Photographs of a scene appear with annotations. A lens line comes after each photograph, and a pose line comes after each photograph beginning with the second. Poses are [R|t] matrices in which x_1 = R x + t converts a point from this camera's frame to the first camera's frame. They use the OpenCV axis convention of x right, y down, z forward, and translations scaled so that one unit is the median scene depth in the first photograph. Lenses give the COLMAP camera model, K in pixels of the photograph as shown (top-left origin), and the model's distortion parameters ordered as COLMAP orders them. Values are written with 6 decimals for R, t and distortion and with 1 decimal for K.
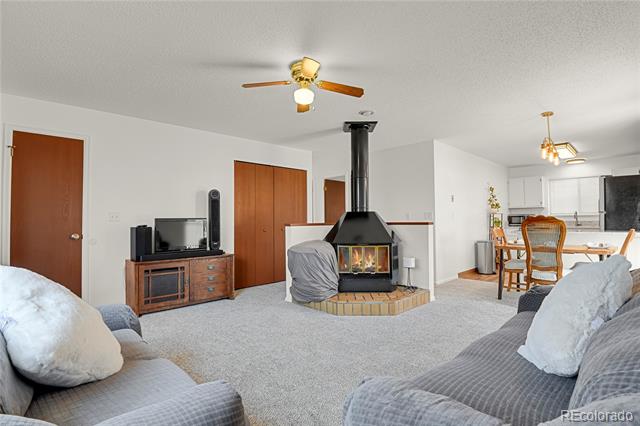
lens RADIAL K [[328.4, 0, 326.3], [0, 328.4, 214.7], [0, 0, 1]] dist [-0.003440, -0.000789]
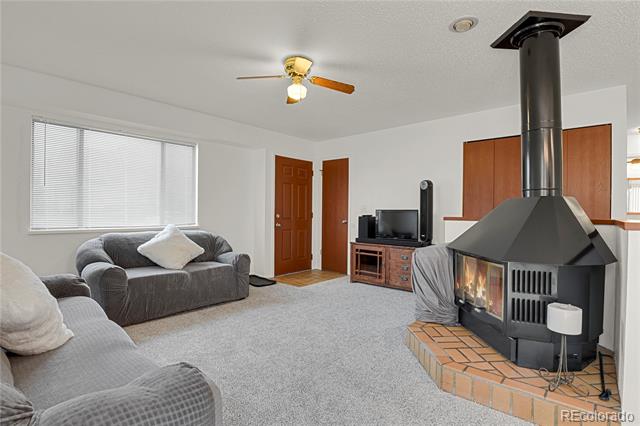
lens RADIAL K [[328.4, 0, 319.9], [0, 328.4, 212.1], [0, 0, 1]] dist [-0.003440, -0.000789]
pose [[0.044208, 0.008881, -0.998983, 0.708938], [0.007341, 0.999931, 0.009214, 0.006998], [0.998995, -0.007741, 0.044140, 0.737274]]
